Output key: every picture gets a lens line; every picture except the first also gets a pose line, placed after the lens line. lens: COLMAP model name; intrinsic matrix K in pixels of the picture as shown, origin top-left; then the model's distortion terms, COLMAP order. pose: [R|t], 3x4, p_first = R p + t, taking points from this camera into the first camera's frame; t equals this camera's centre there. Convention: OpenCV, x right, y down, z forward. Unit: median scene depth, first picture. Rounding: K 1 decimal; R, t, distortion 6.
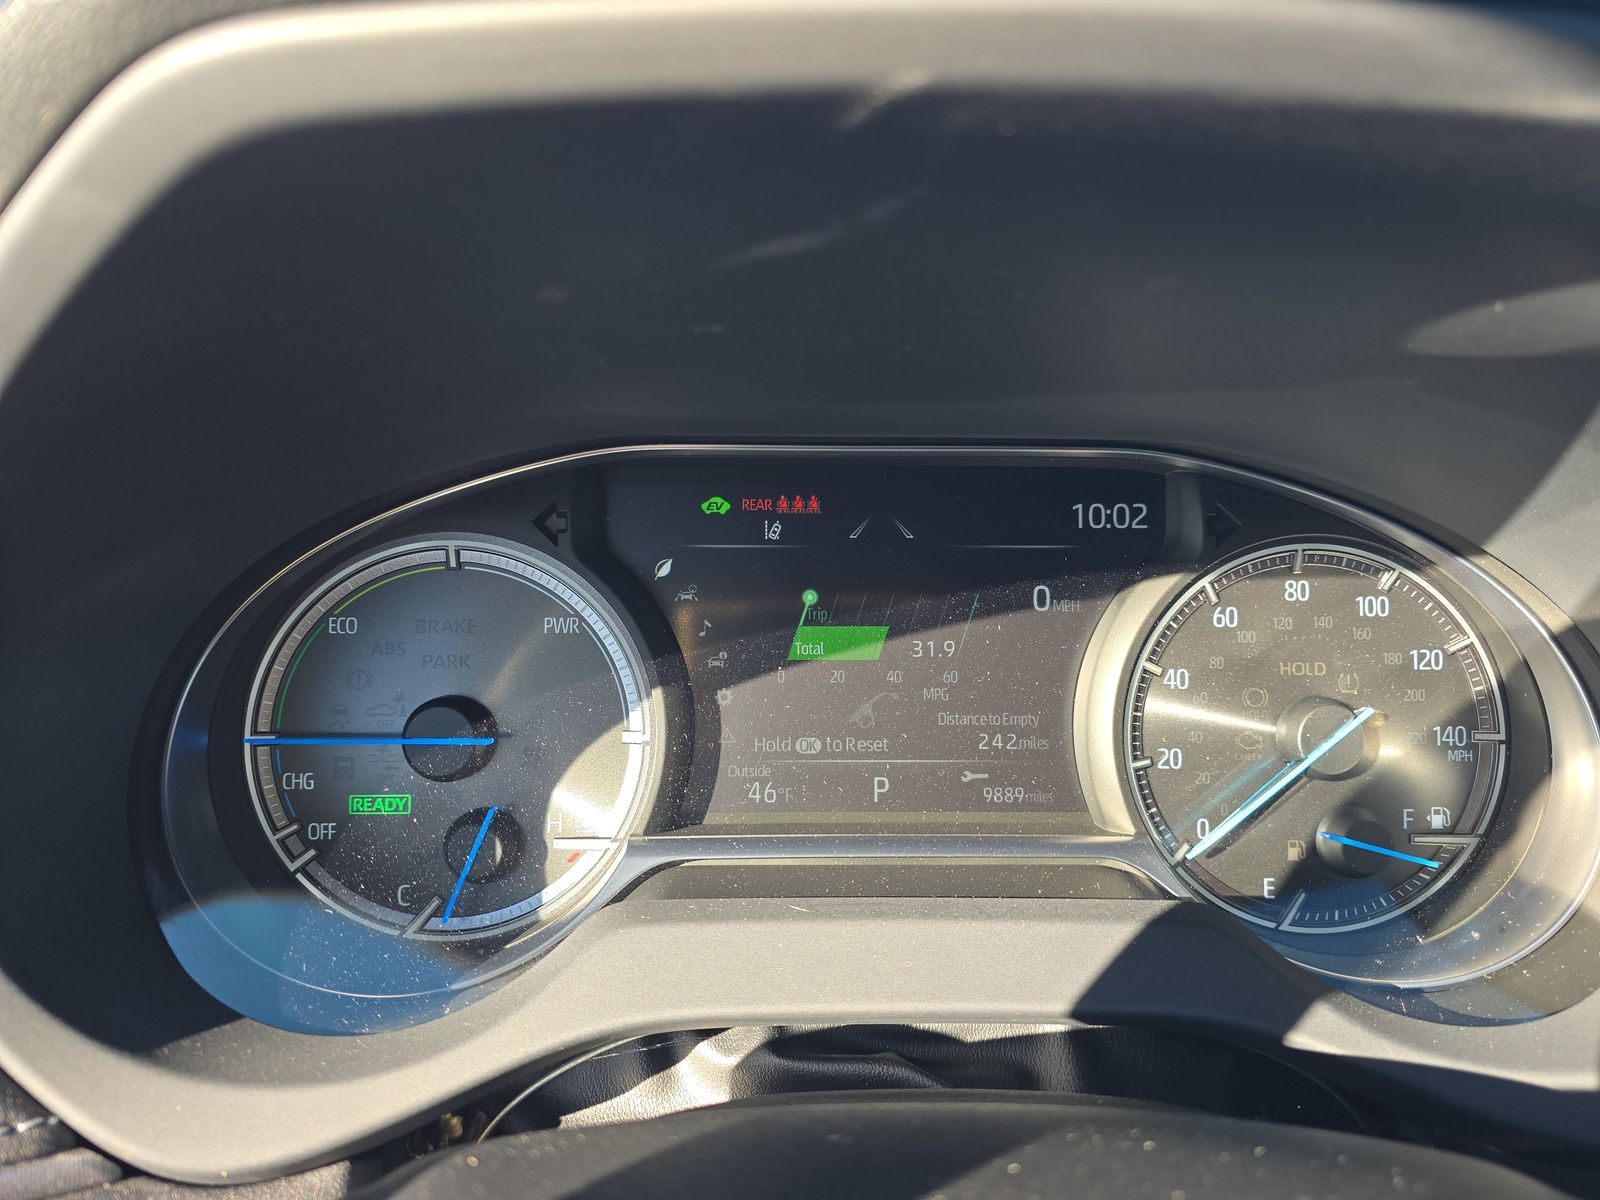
lens RADIAL K [[1085.8, 0, 804.2], [0, 1085.8, 598.5], [0, 0, 1]] dist [0.037218, -0.003786]
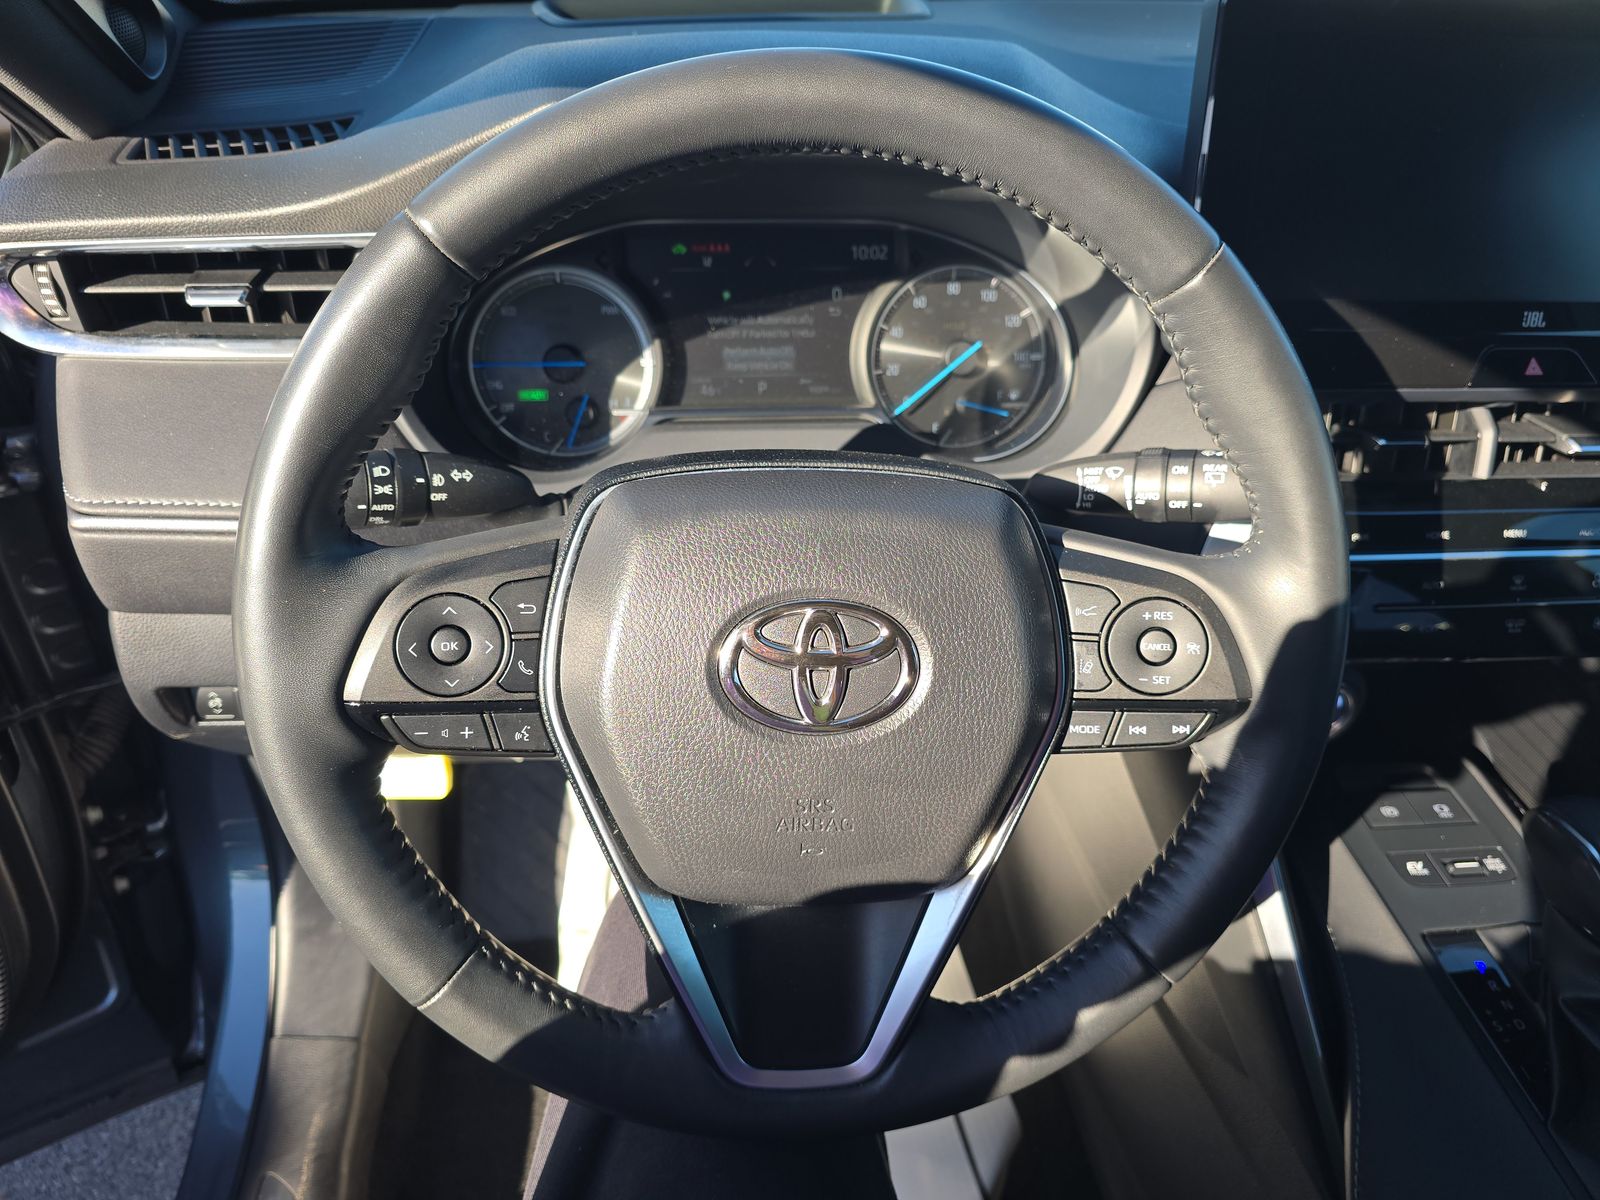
lens RADIAL K [[1085.8, 0, 799.6], [0, 1085.8, 602.8], [0, 0, 1]] dist [0.037218, -0.003786]
pose [[0.999478, -0.020679, 0.024816, 0.084174], [0.012865, 0.959501, 0.281411, -0.021340], [-0.029630, -0.280945, 0.959266, -1.218659]]
